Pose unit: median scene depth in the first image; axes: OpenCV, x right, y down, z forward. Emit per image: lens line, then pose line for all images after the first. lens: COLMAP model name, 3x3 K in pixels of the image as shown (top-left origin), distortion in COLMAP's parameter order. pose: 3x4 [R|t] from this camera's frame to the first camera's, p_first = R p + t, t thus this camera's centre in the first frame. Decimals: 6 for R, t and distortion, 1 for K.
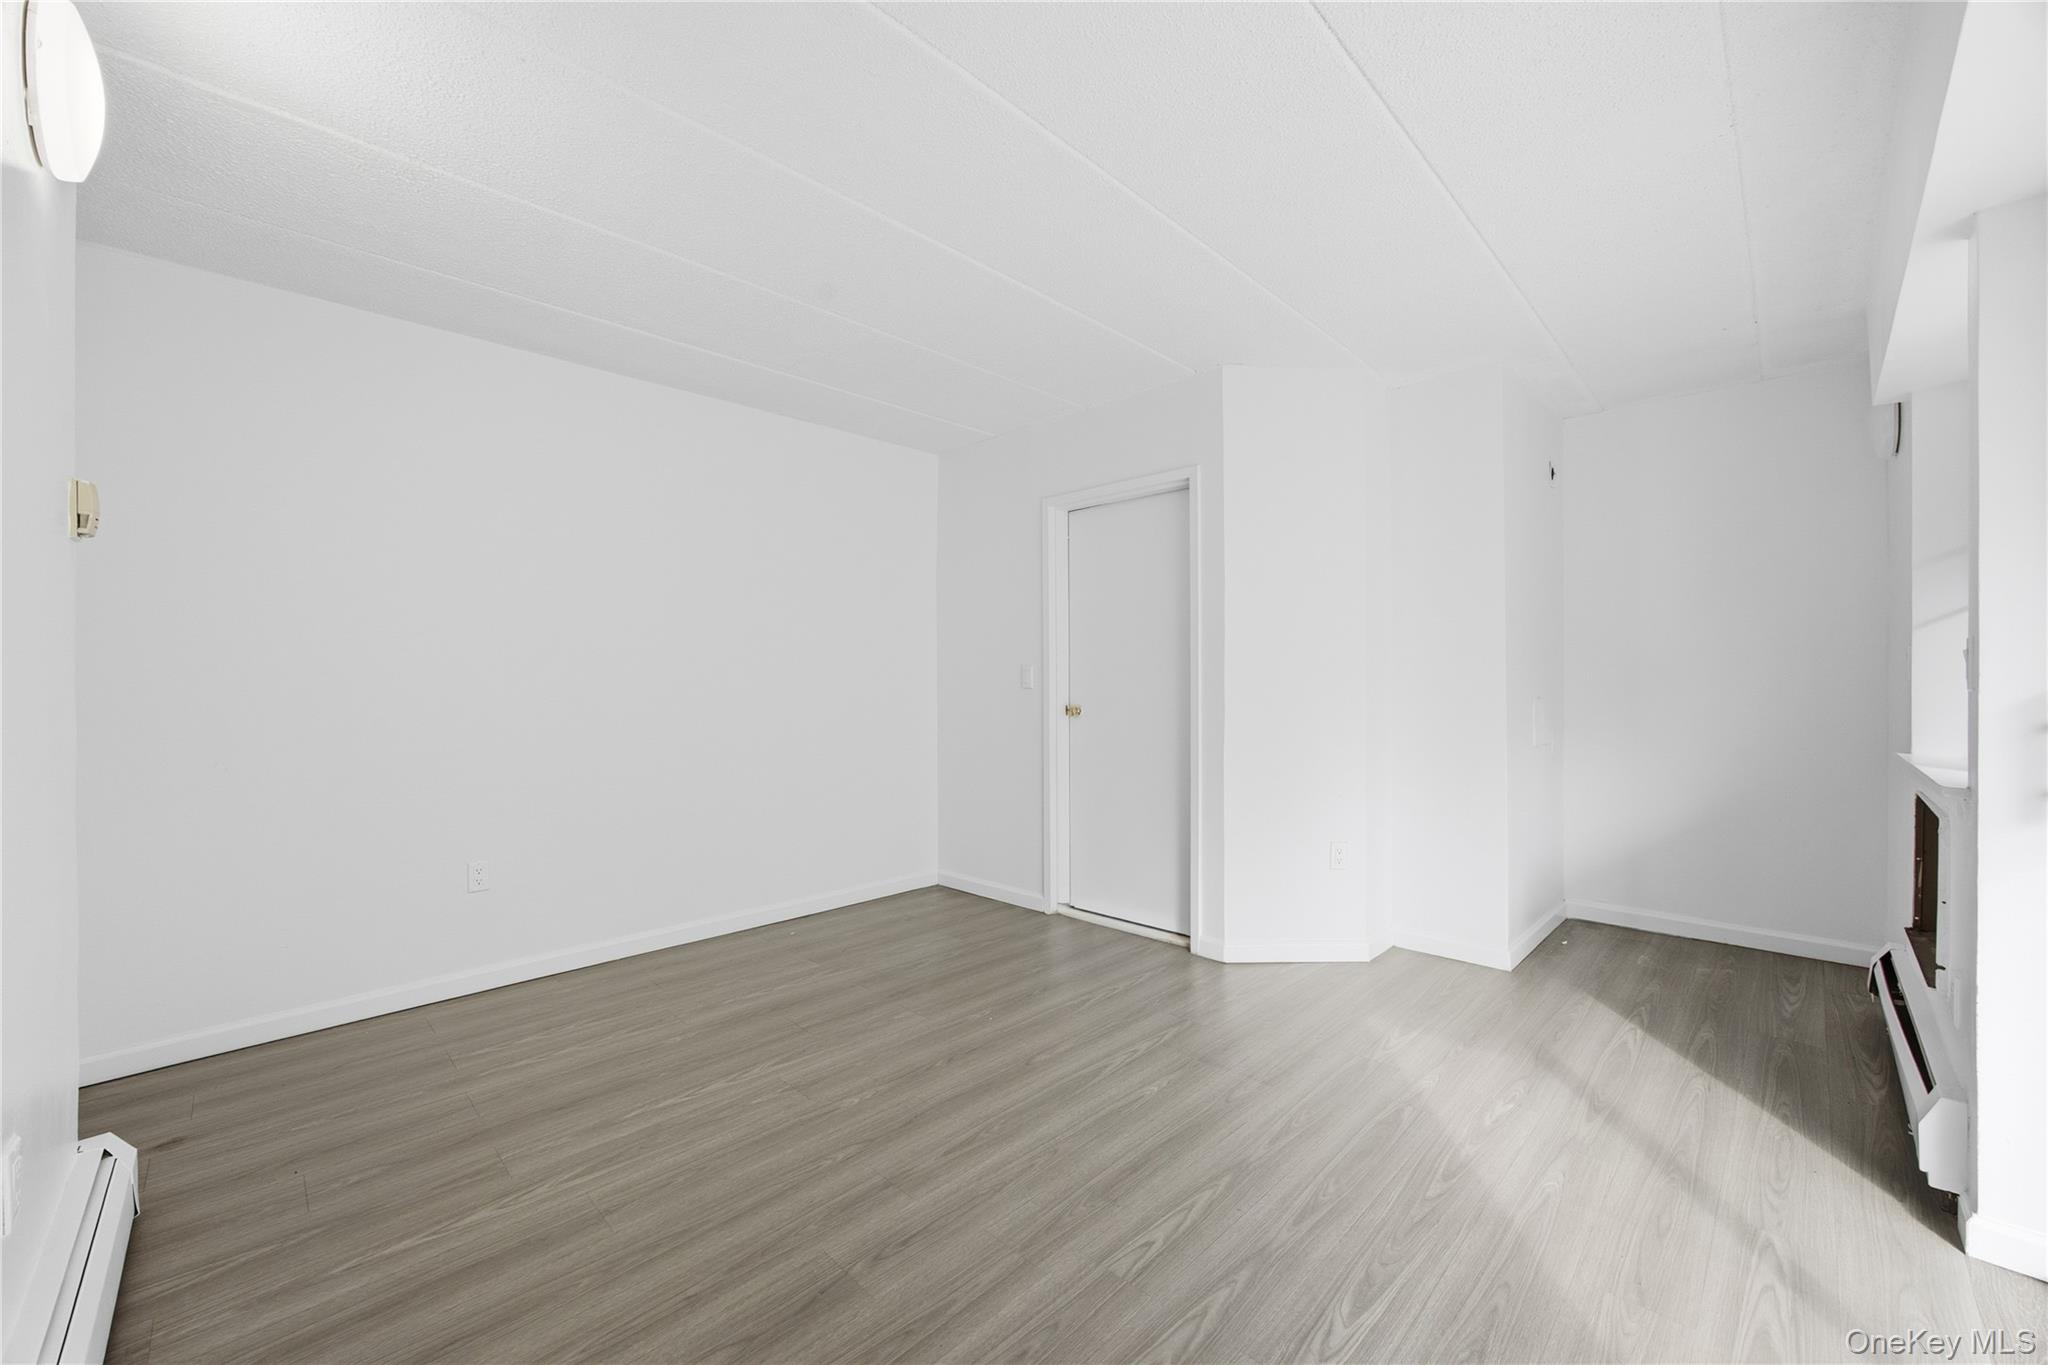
lens RADIAL K [[790.5, 0, 1014.8], [0, 790.5, 685.6], [0, 0, 1]] dist [-0.022618, 0.010876]
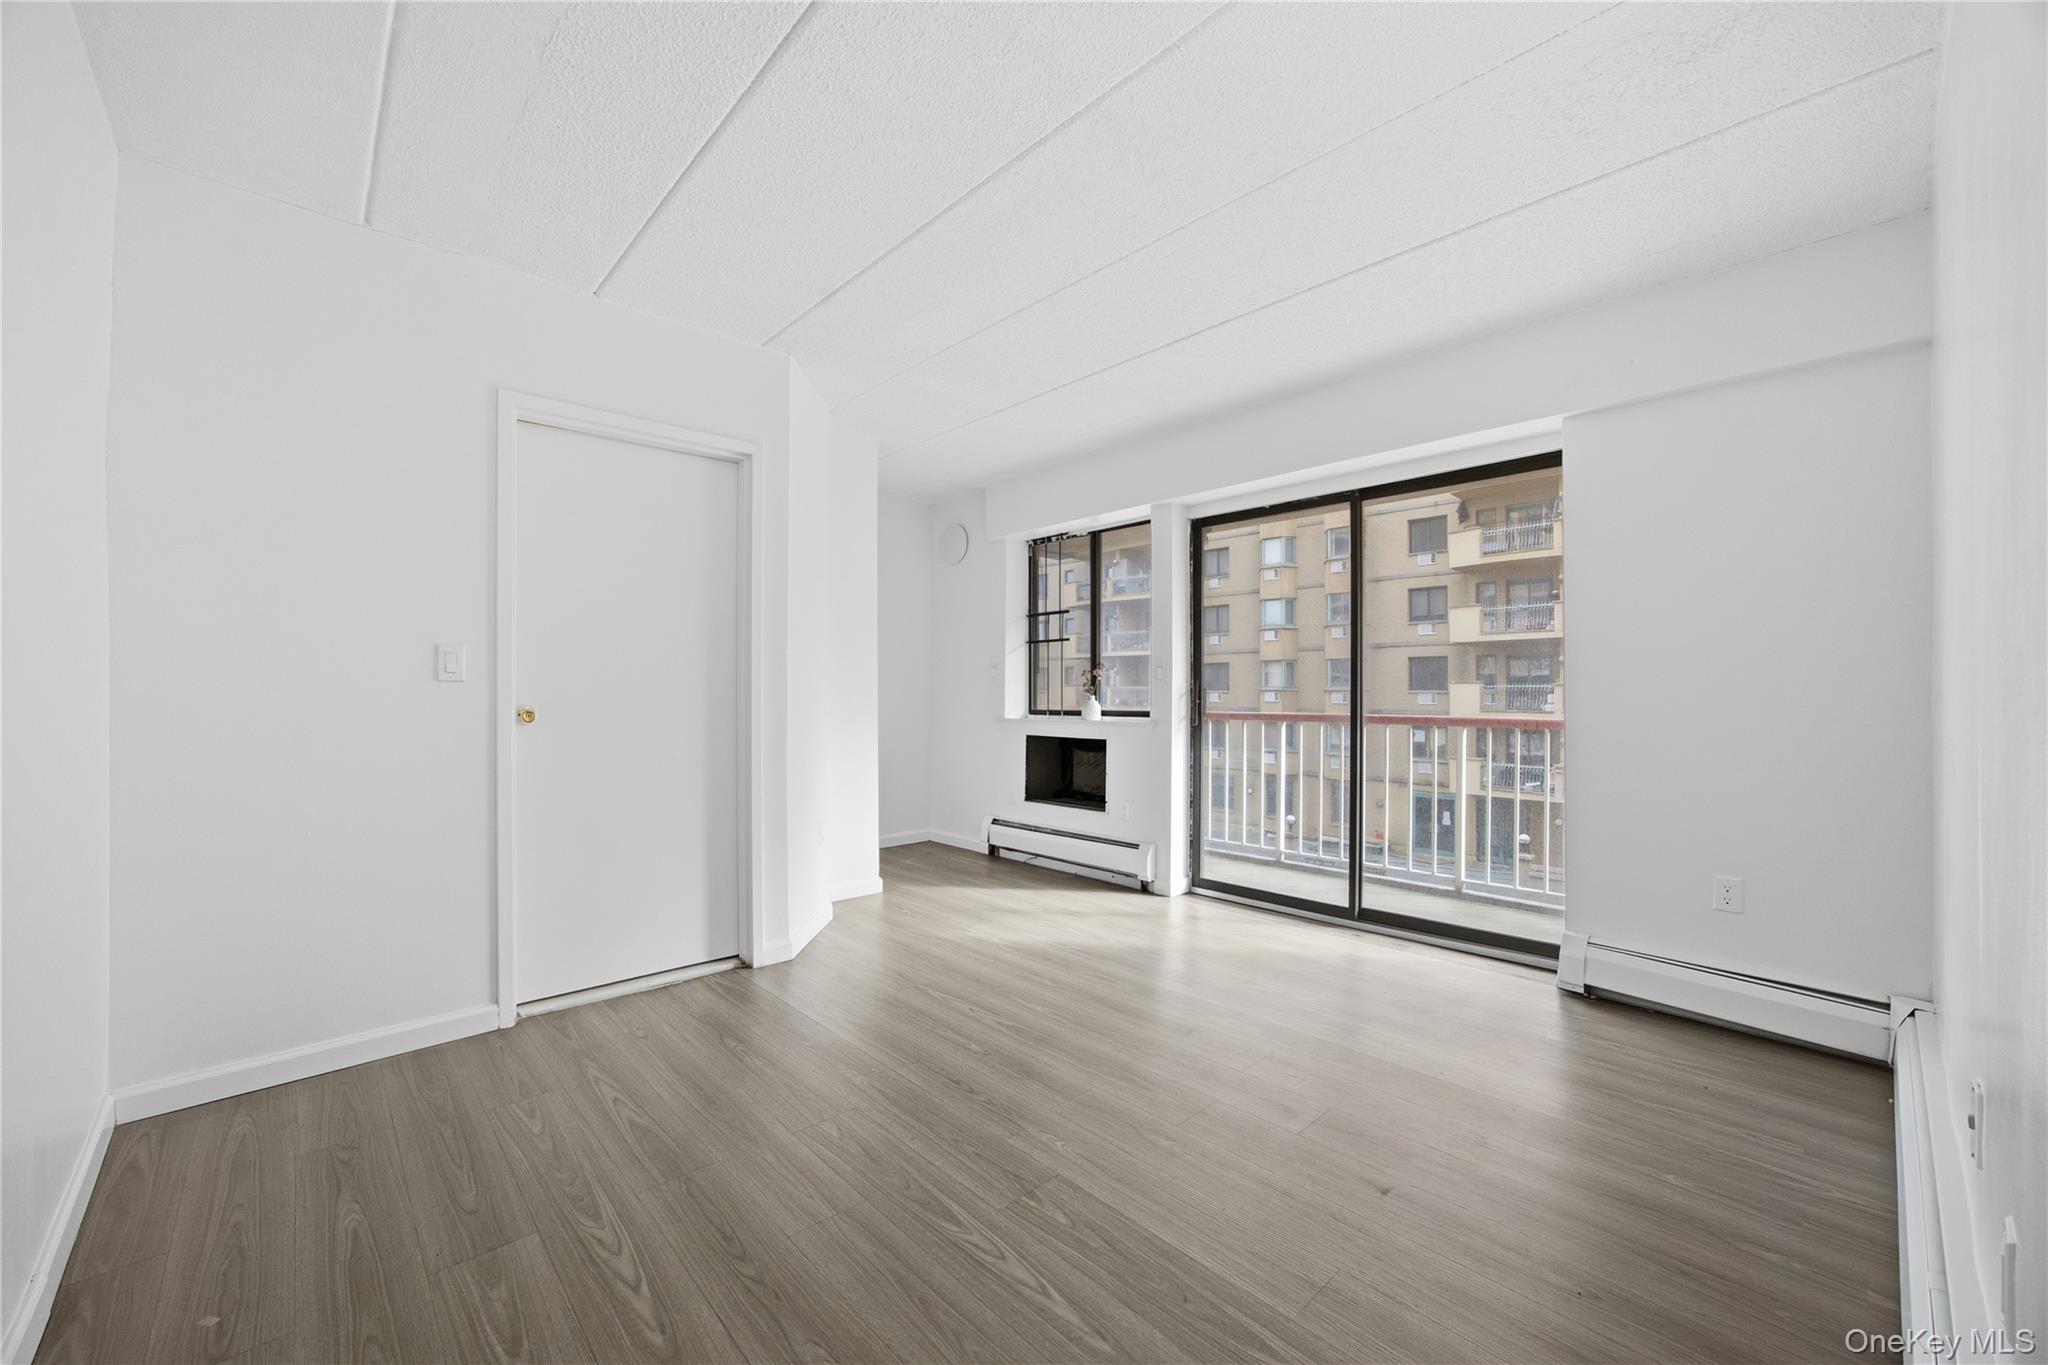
lens RADIAL K [[804.0, 0, 1020.8], [0, 804.0, 686.8], [0, 0, 1]] dist [-0.018493, 0.006067]
pose [[0.040292, 0.004706, 0.999177, -1.017732], [0.000926, 0.999988, -0.004747, 0.019514], [-0.999188, 0.001117, 0.040287, 0.933287]]
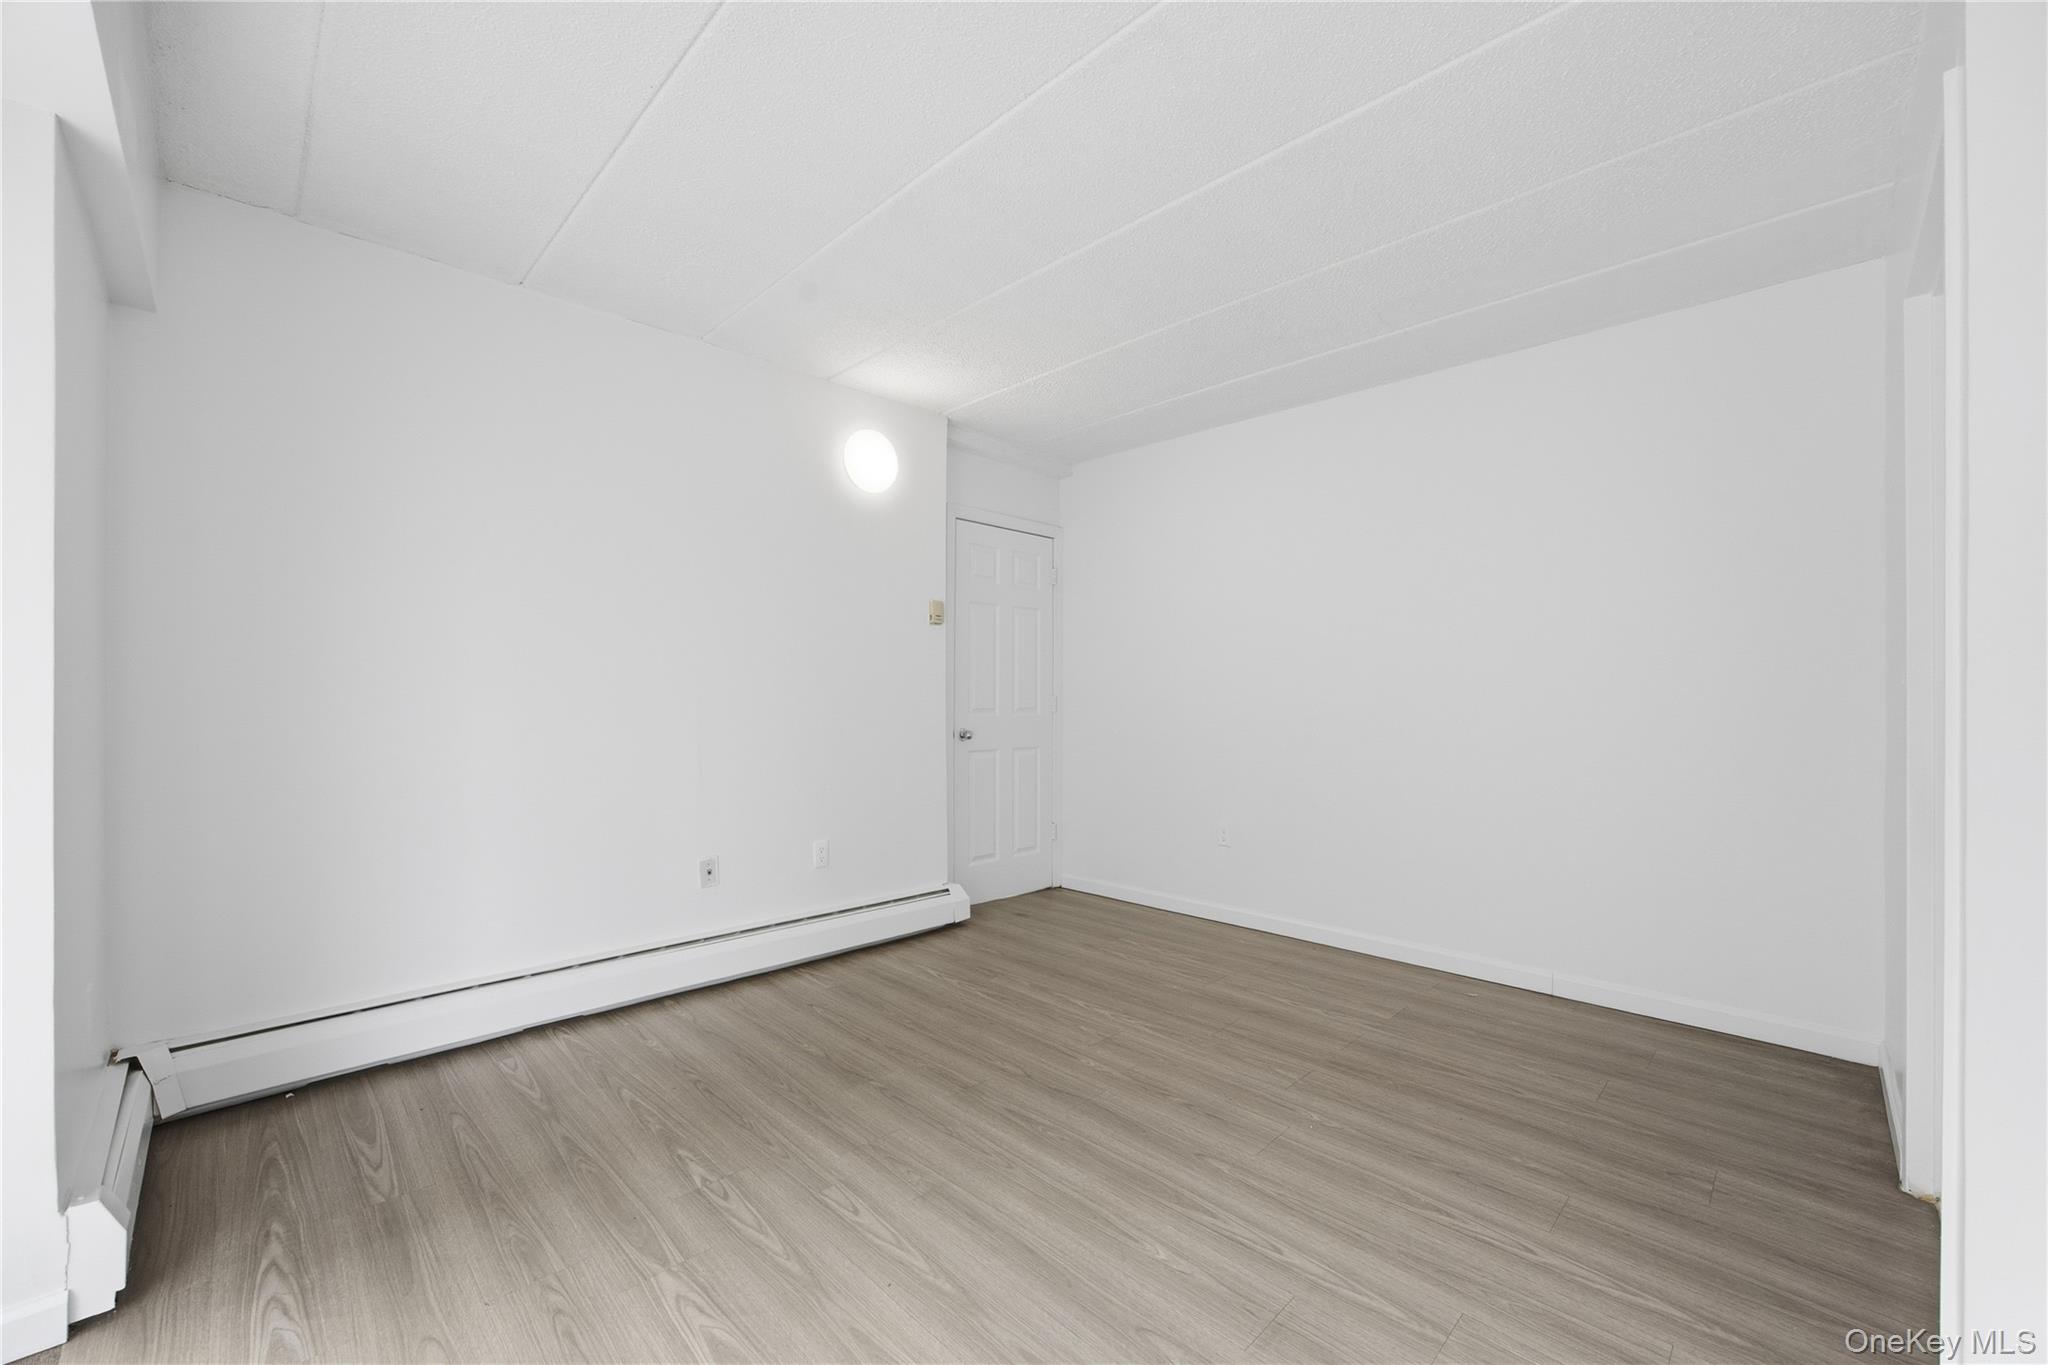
lens RADIAL K [[804.0, 0, 1020.8], [0, 804.0, 686.8], [0, 0, 1]] dist [-0.018493, 0.006067]
pose [[0.003527, -0.011214, -0.999931, 0.853236], [-0.005651, 0.999921, -0.011233, 0.013041], [0.999978, 0.005690, 0.003463, 0.827981]]
